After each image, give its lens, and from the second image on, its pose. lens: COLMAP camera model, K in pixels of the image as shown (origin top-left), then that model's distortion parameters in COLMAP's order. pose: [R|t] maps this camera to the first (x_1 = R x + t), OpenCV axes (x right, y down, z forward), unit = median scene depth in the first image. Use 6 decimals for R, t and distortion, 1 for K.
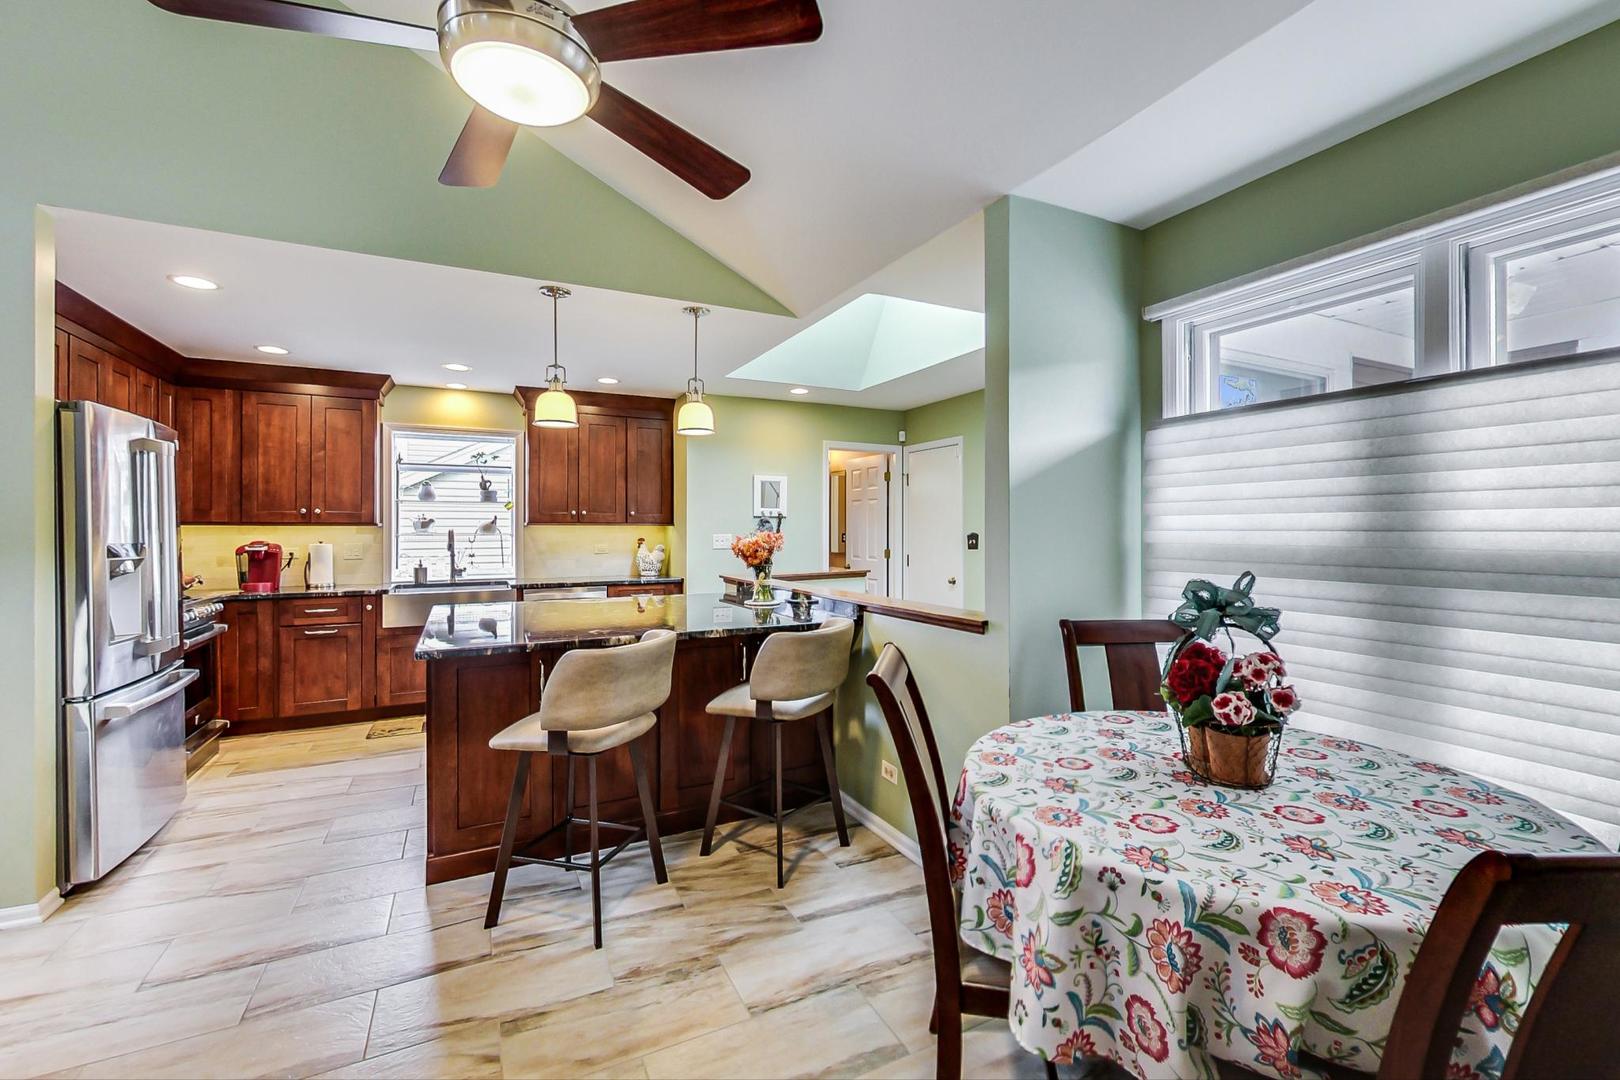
lens RADIAL K [[649.7, 0, 811.0], [0, 649.7, 529.2], [0, 0, 1]] dist [0.003502, 0.000765]
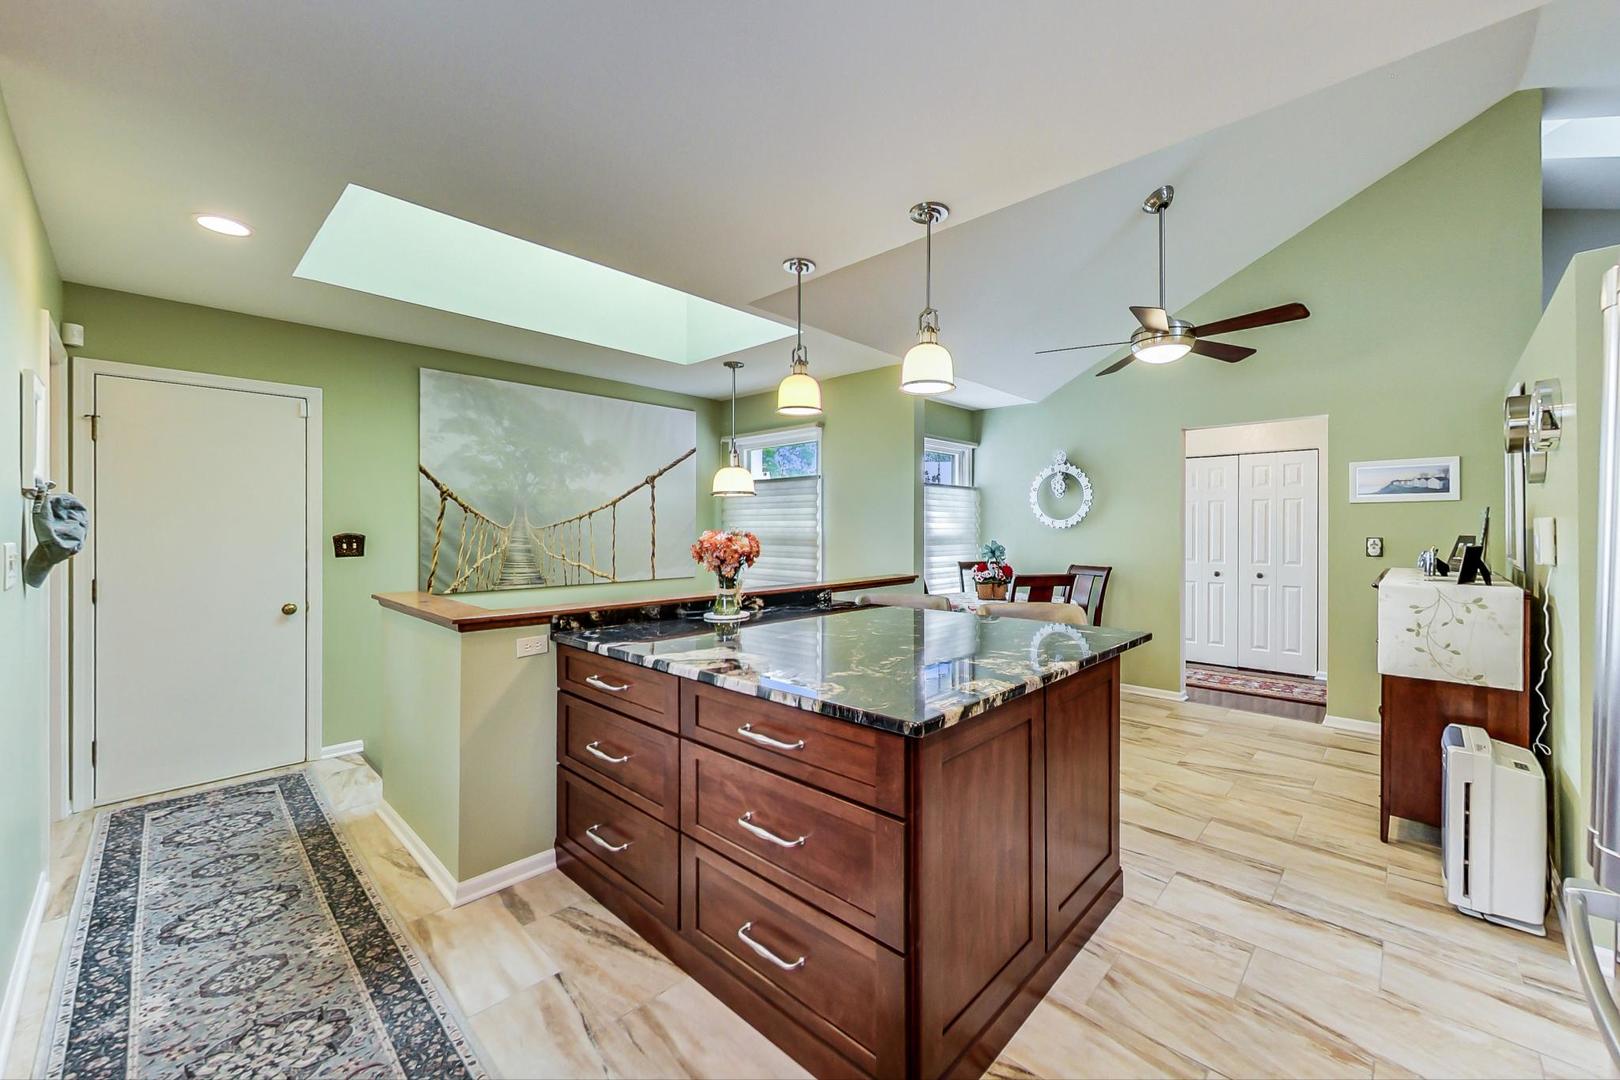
lens RADIAL K [[649.7, 0, 820.7], [0, 649.7, 533.1], [0, 0, 1]] dist [0.003502, 0.000765]
pose [[-0.320052, -0.004907, 0.947387, -0.654385], [0.000115, 0.999986, 0.005218, 0.001649], [-0.947400, 0.001779, -0.320047, 0.833338]]
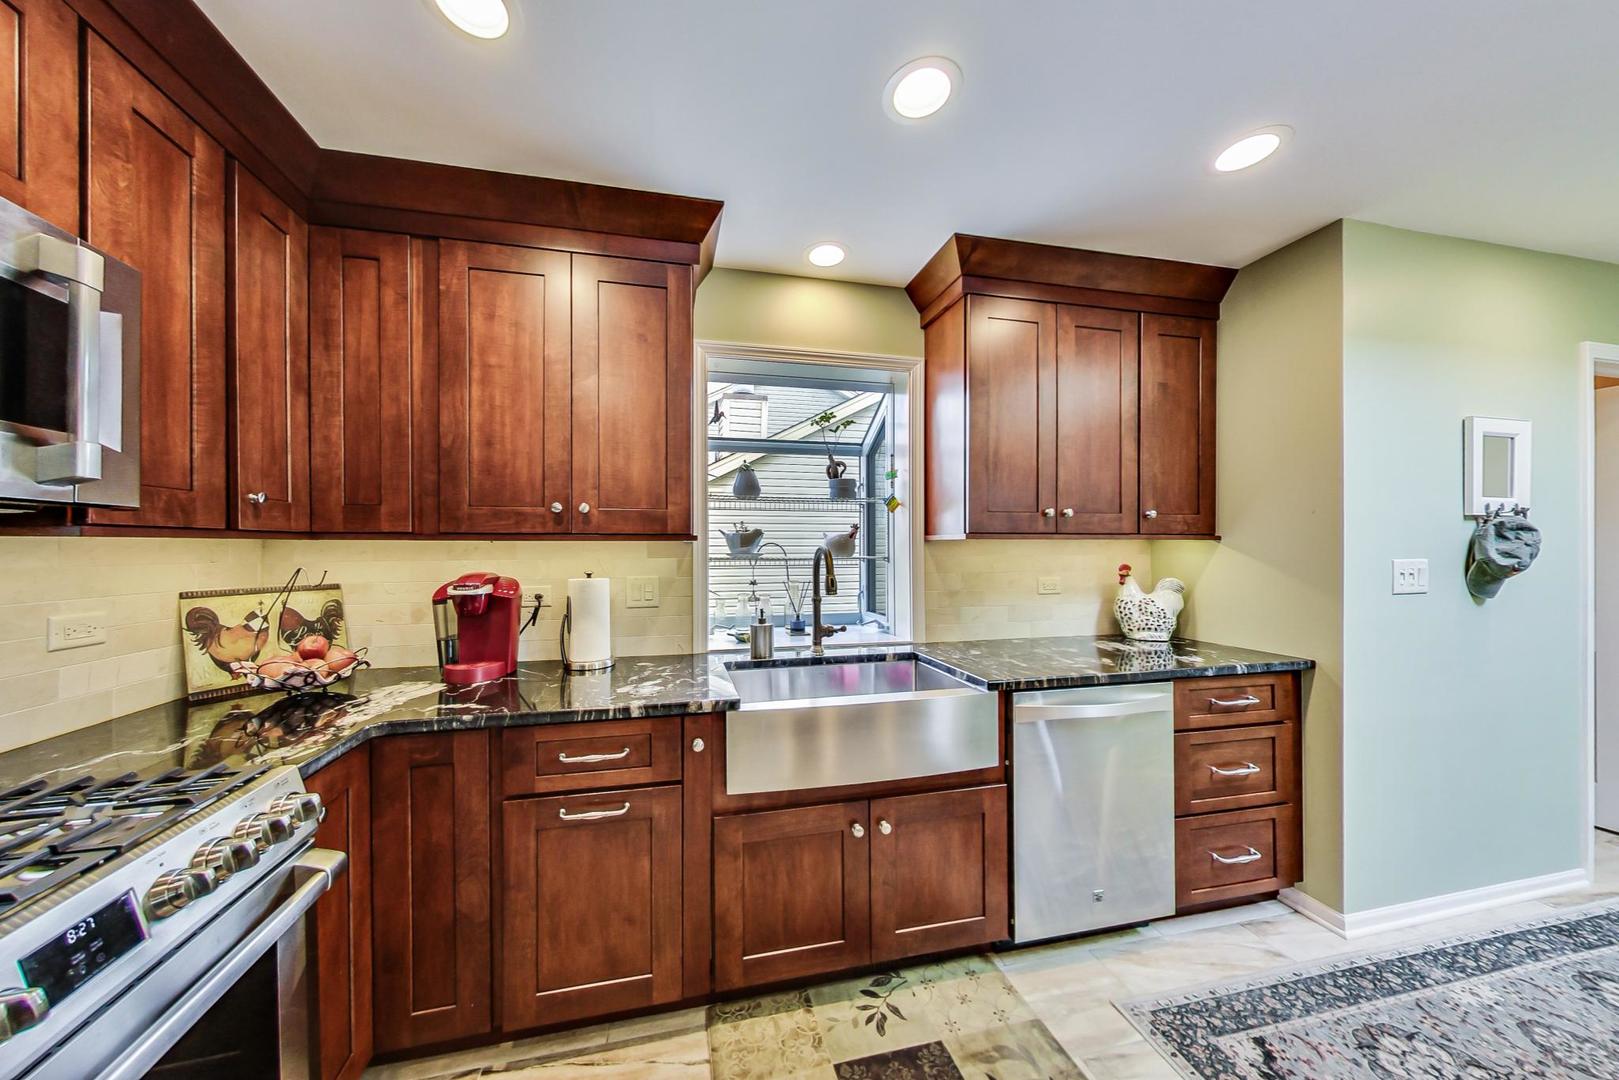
lens RADIAL K [[560.0, 0, 810.9], [0, 560.0, 549.6], [0, 0, 1]] dist [0.001258, 0.000211]
pose [[0.969495, -0.001422, -0.245109, -0.523181], [0.001702, 0.999998, 0.000932, 0.000973], [0.245107, -0.001320, 0.969495, 0.678595]]
